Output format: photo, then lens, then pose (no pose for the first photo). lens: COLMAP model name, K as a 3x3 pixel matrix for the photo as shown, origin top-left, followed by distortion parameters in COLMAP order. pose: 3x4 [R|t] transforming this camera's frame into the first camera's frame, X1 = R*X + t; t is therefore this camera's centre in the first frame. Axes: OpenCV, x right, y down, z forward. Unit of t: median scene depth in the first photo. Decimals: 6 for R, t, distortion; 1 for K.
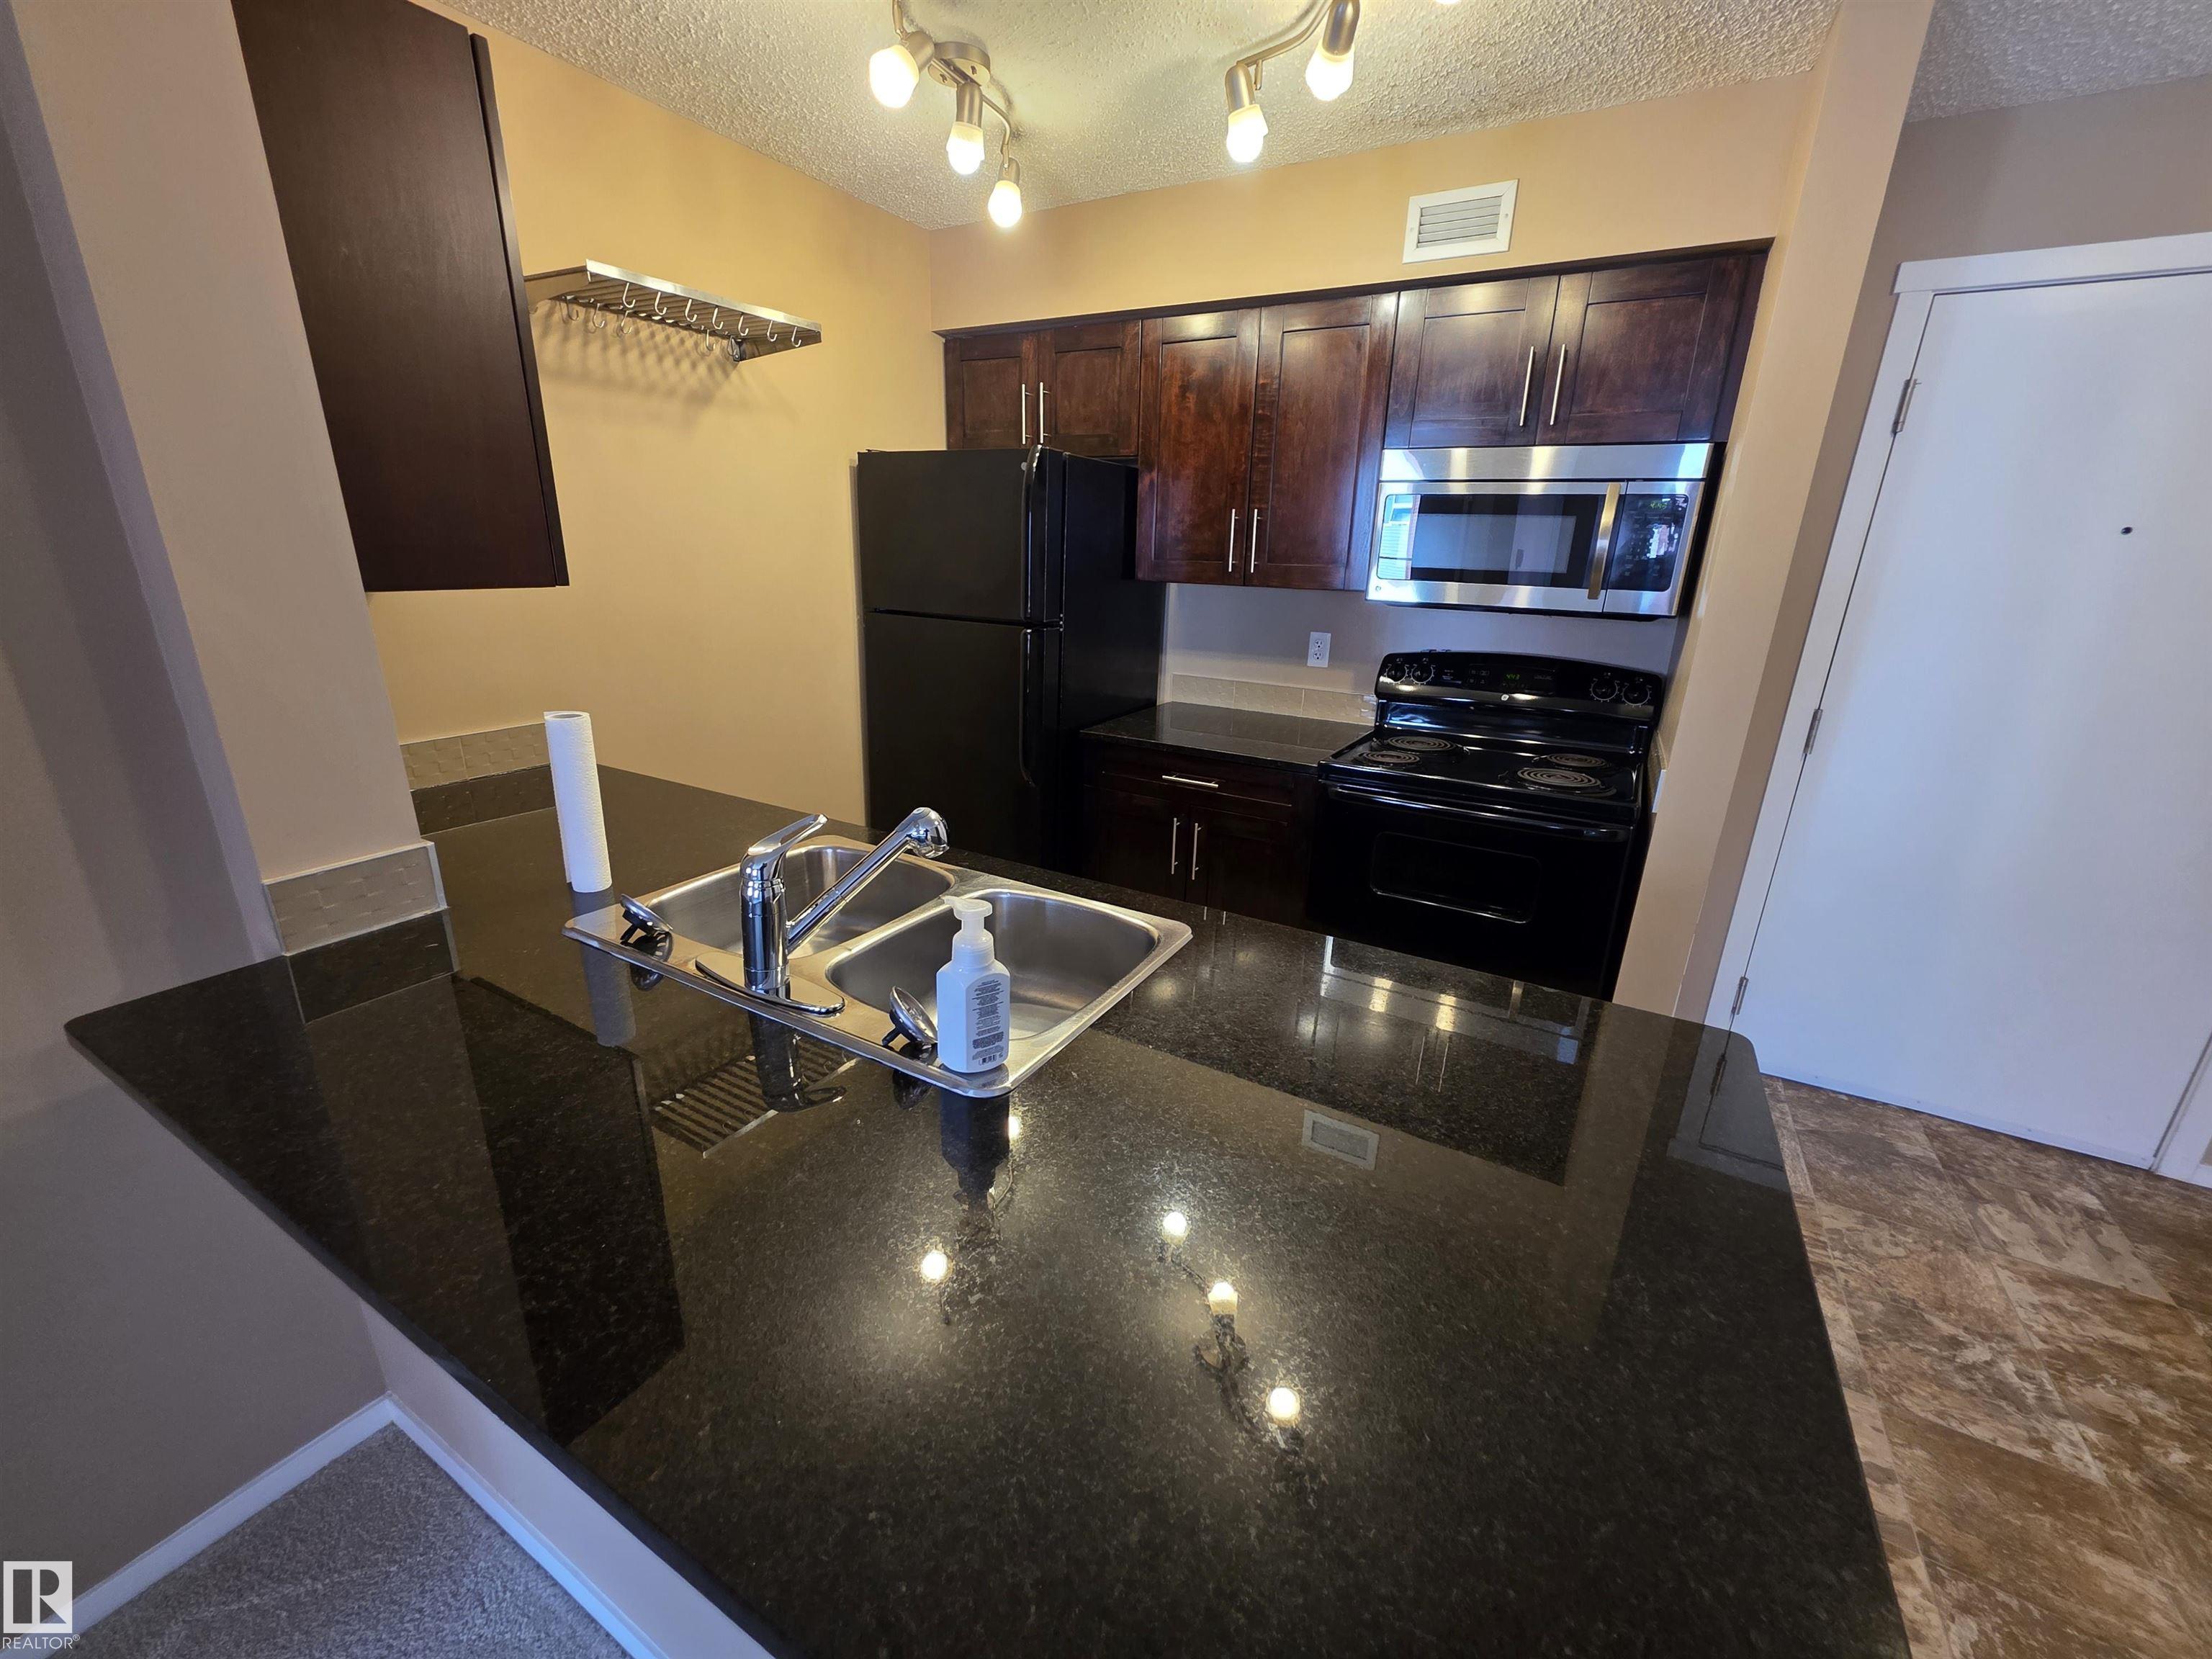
lens RADIAL K [[886.3, 0, 1109.5], [0, 886.3, 826.3], [0, 0, 1]] dist [0.000392, 0.001209]
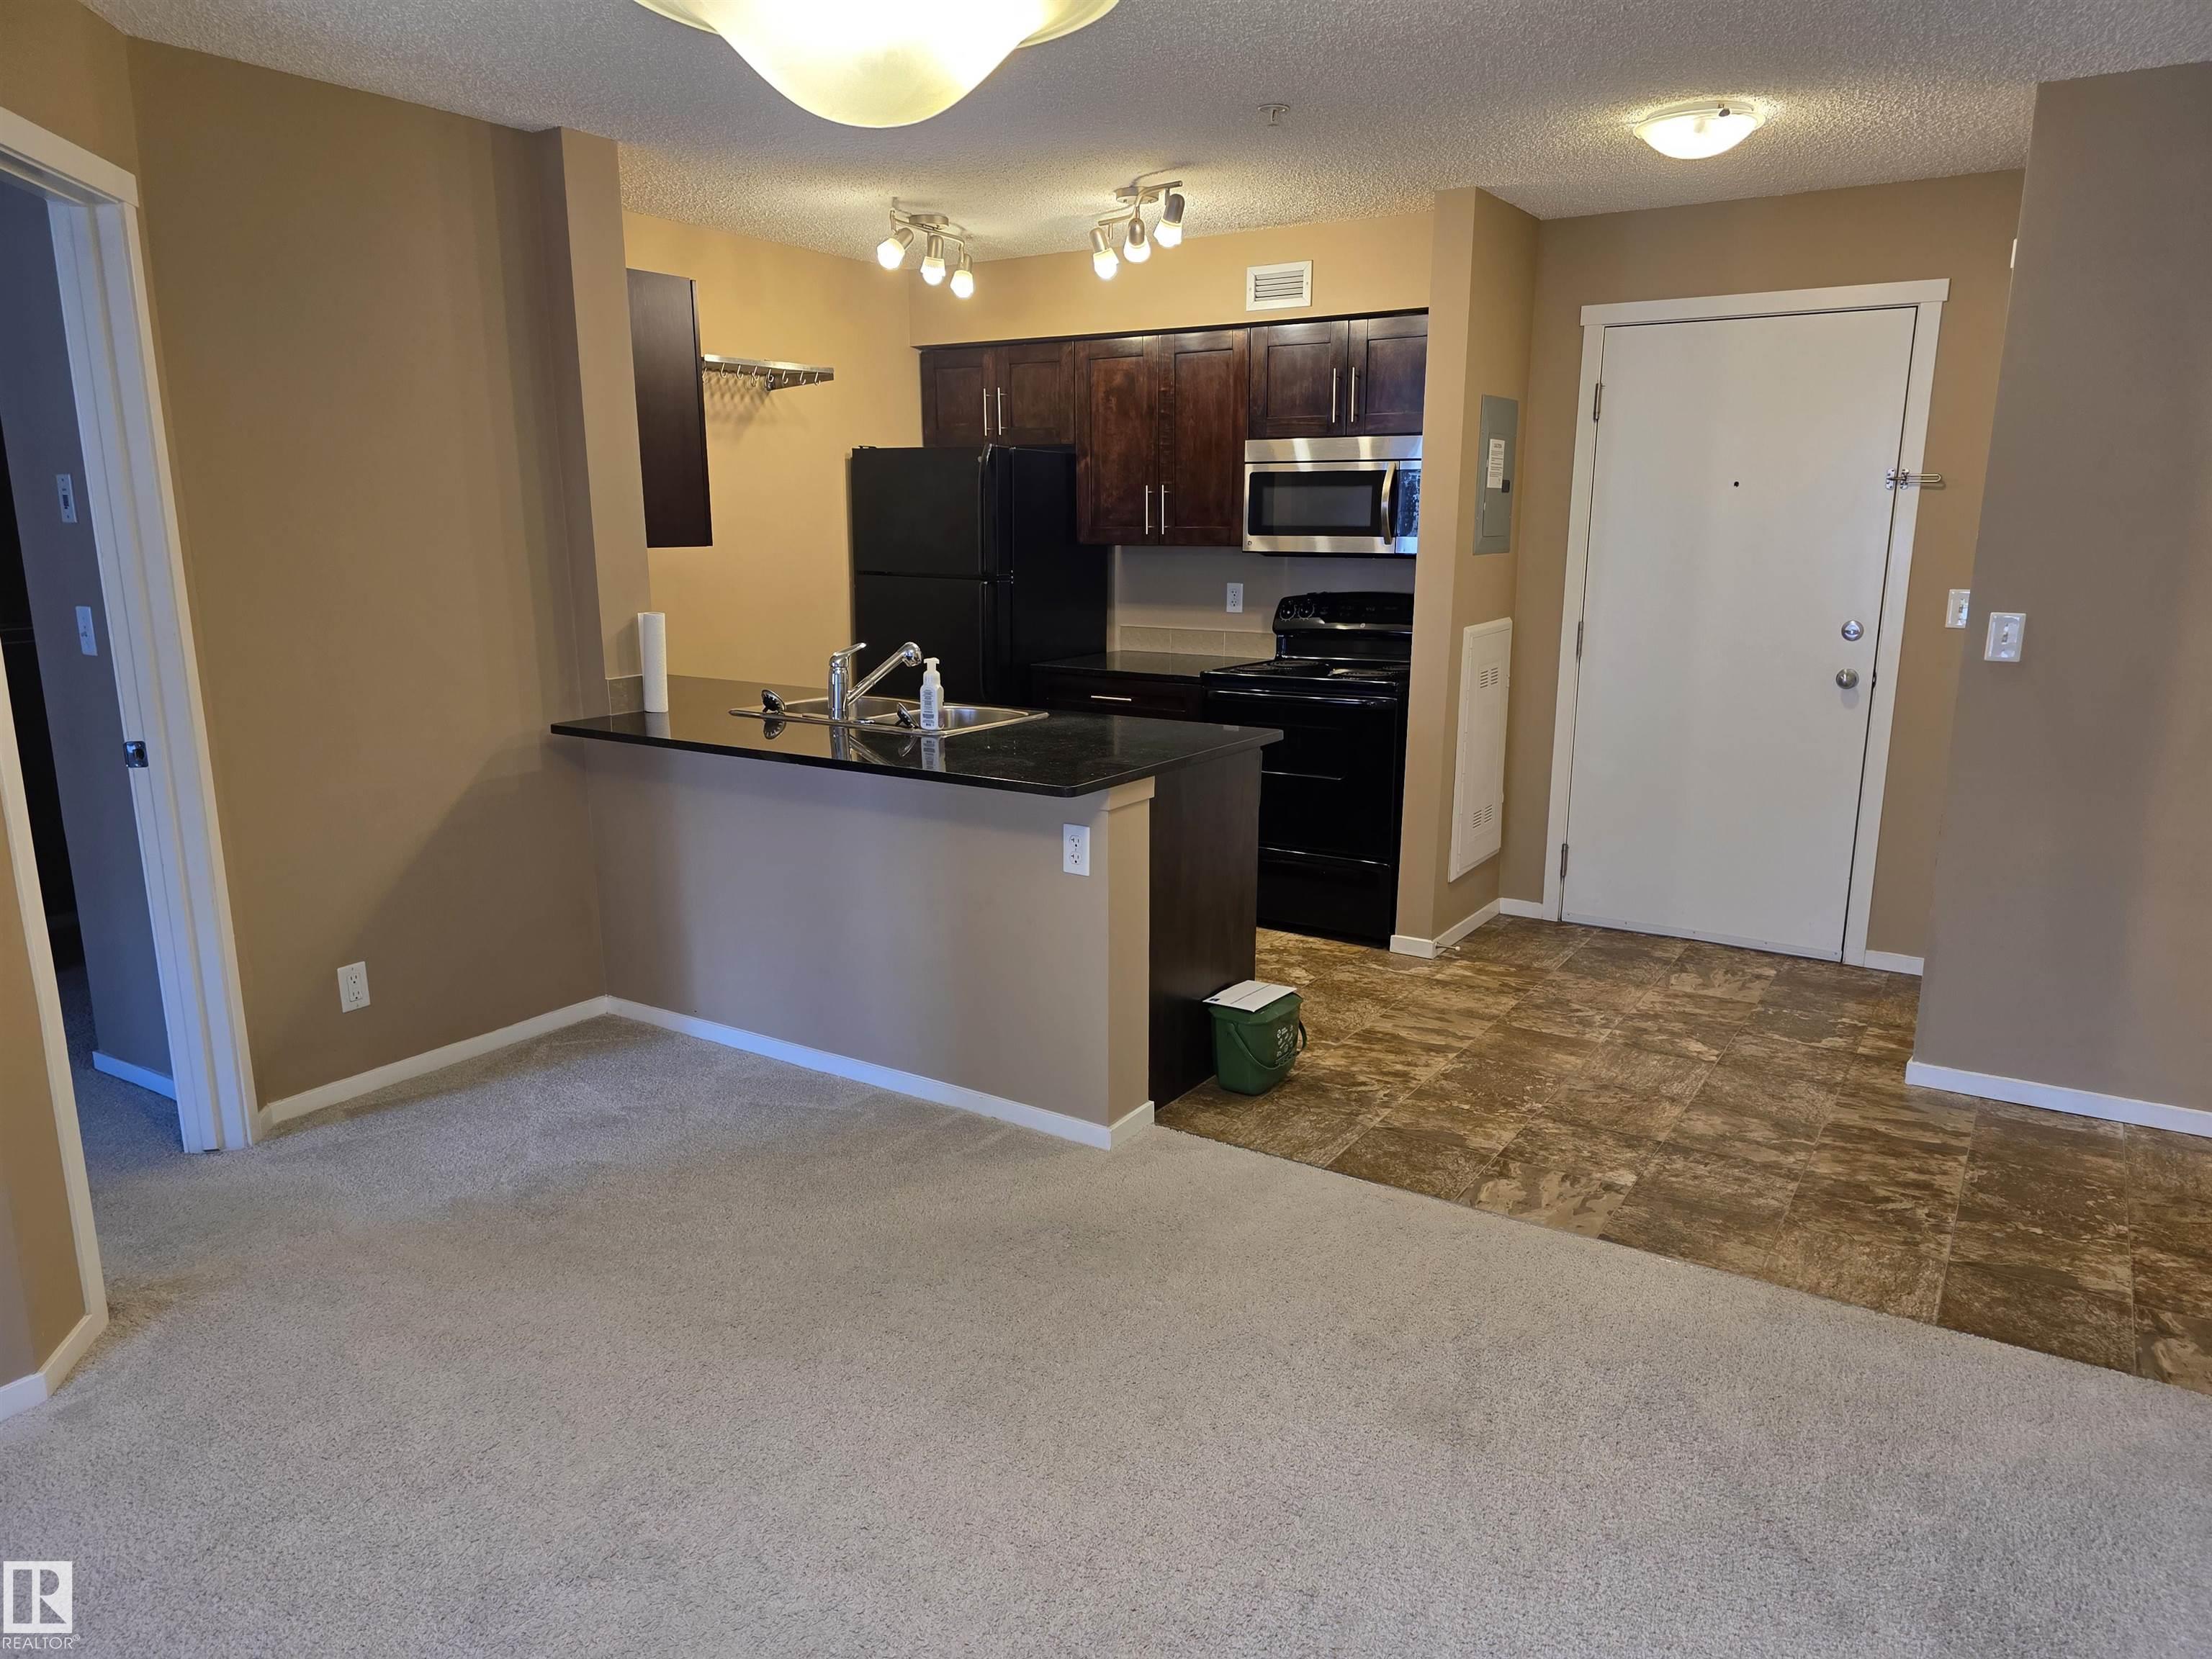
lens RADIAL K [[1490.8, 0, 1104.8], [0, 1490.8, 834.7], [0, 0, 1]] dist [0.056345, -0.052161]
pose [[0.998034, -0.015227, -0.060790, 0.241374], [0.009295, 0.995271, -0.096694, 0.412197], [0.061975, 0.095939, 0.993456, -1.286882]]
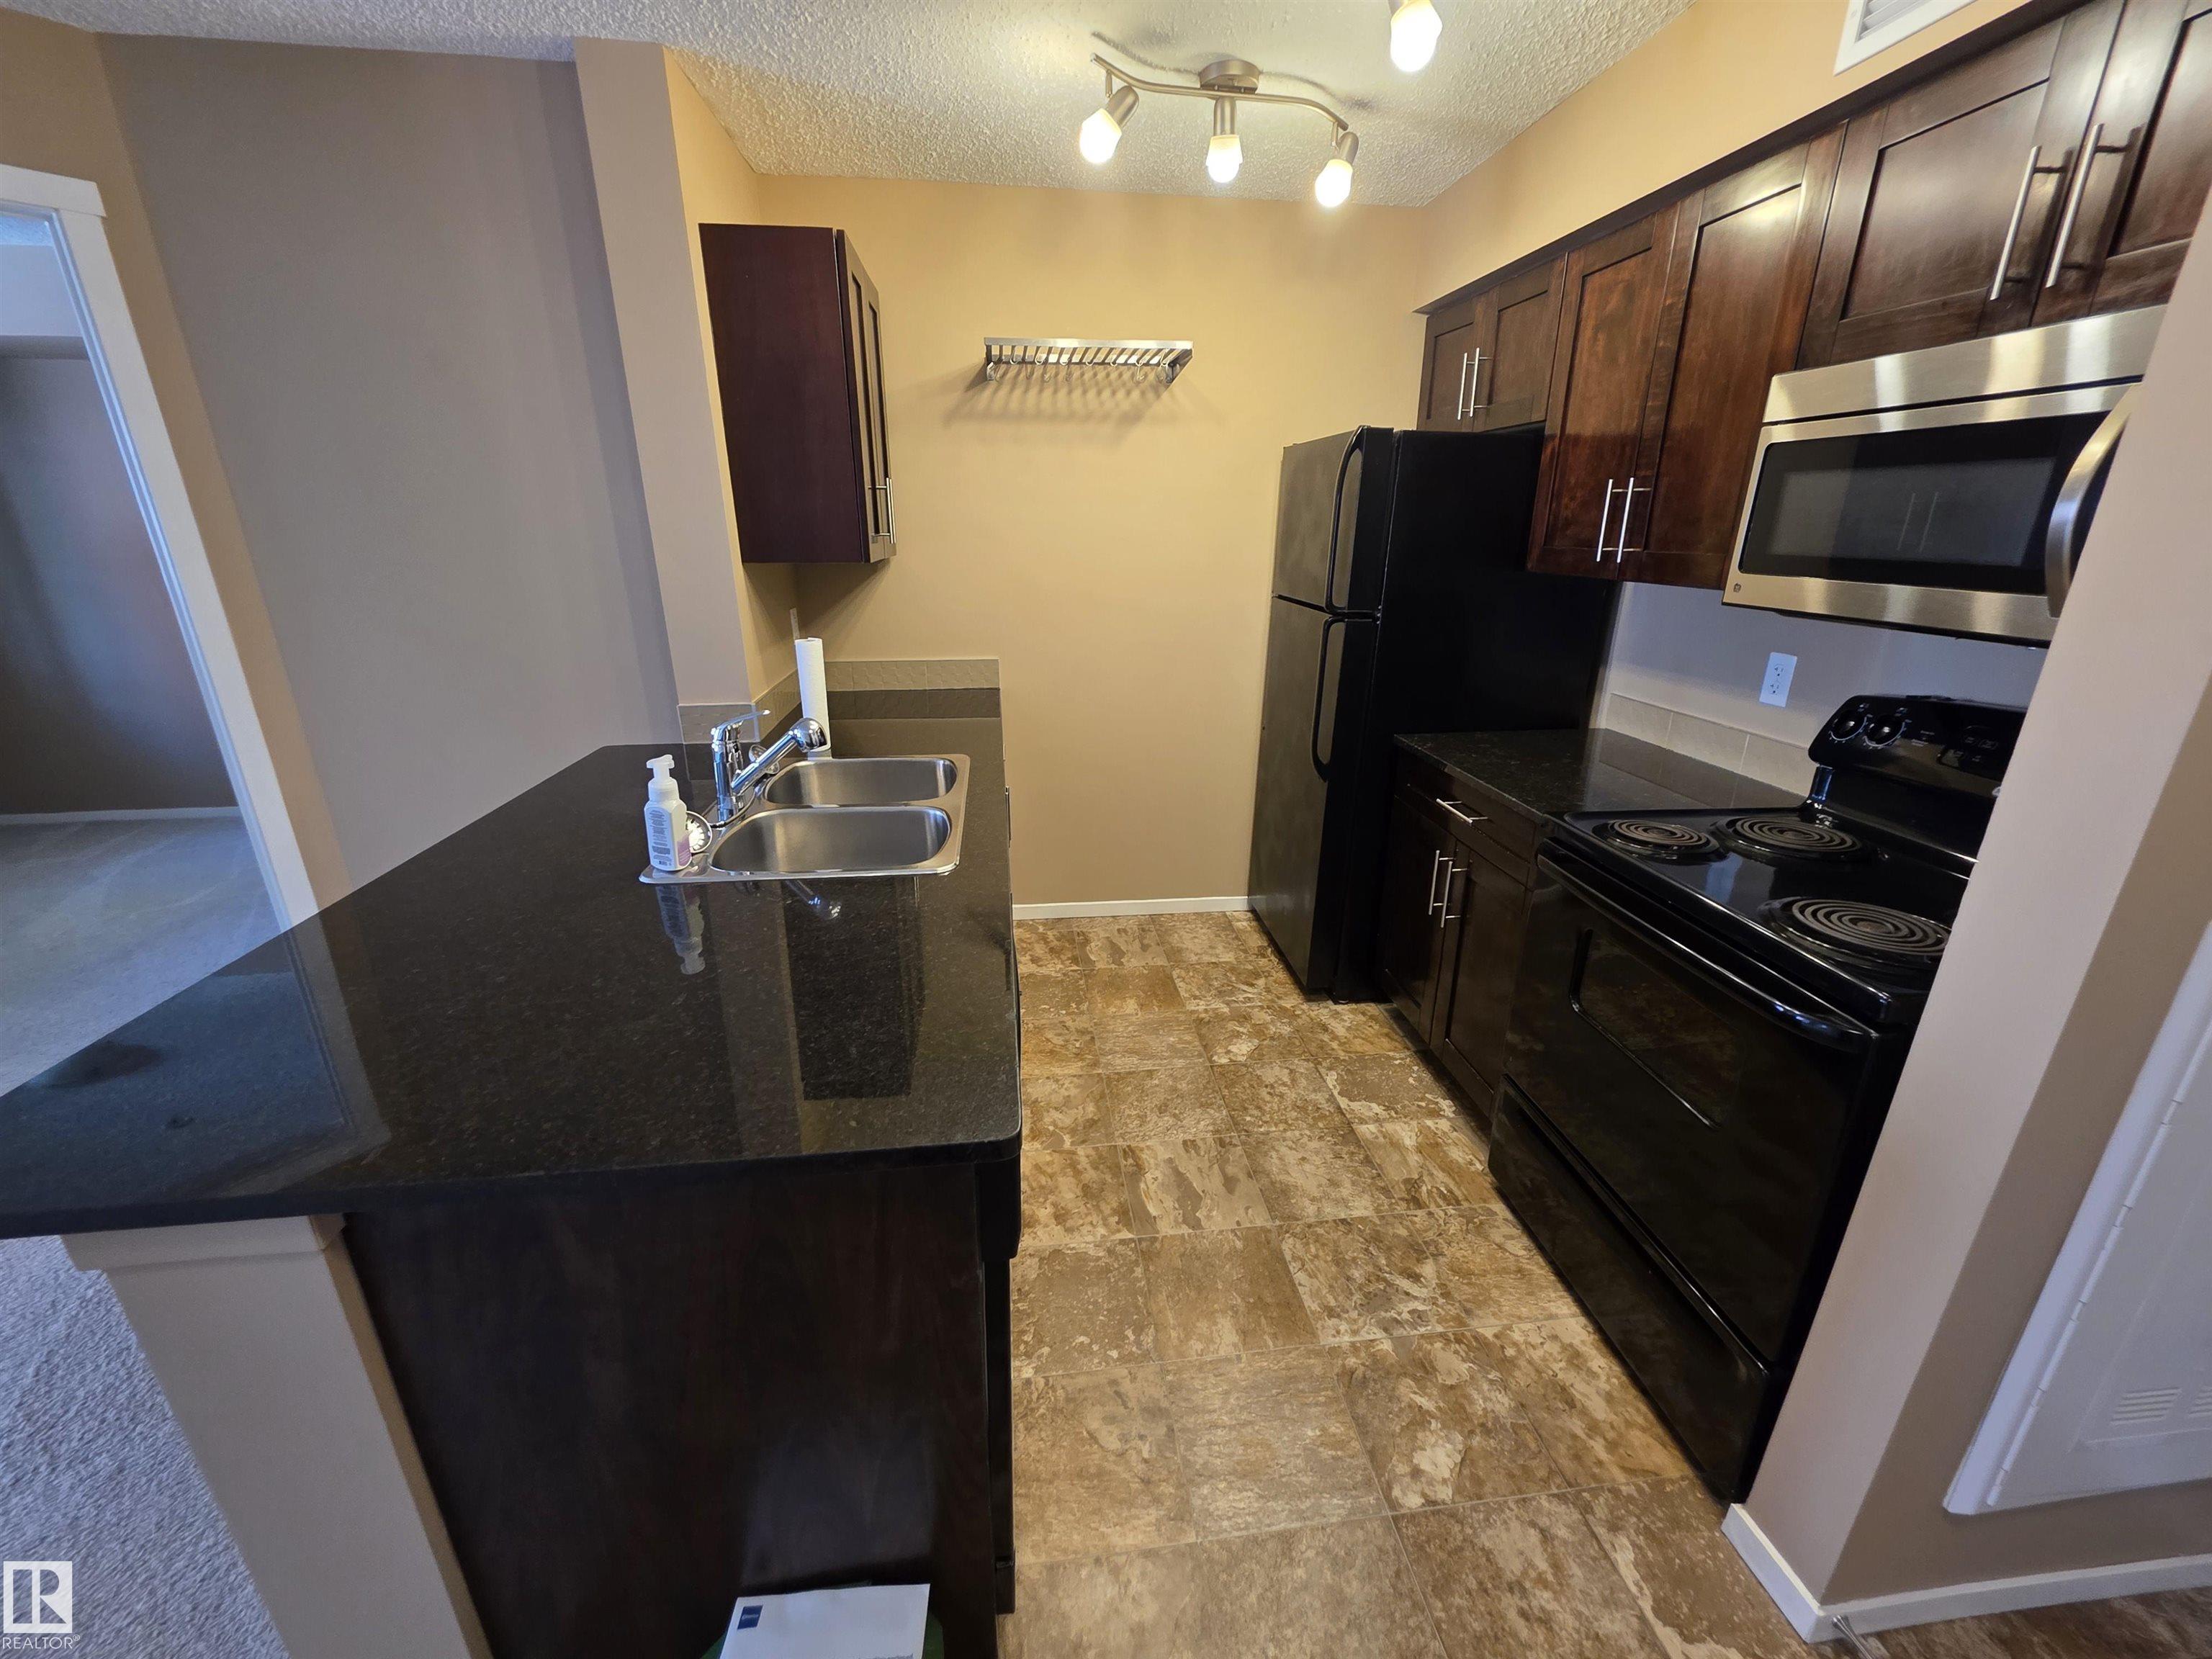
lens RADIAL K [[886.3, 0, 1107.0], [0, 886.3, 821.7], [0, 0, 1]] dist [0.000392, 0.001209]
pose [[0.596703, 0.233698, -0.767678, 0.639596], [-0.232309, 0.965997, 0.113501, -0.070570], [0.768100, 0.110613, 0.630704, 0.260837]]
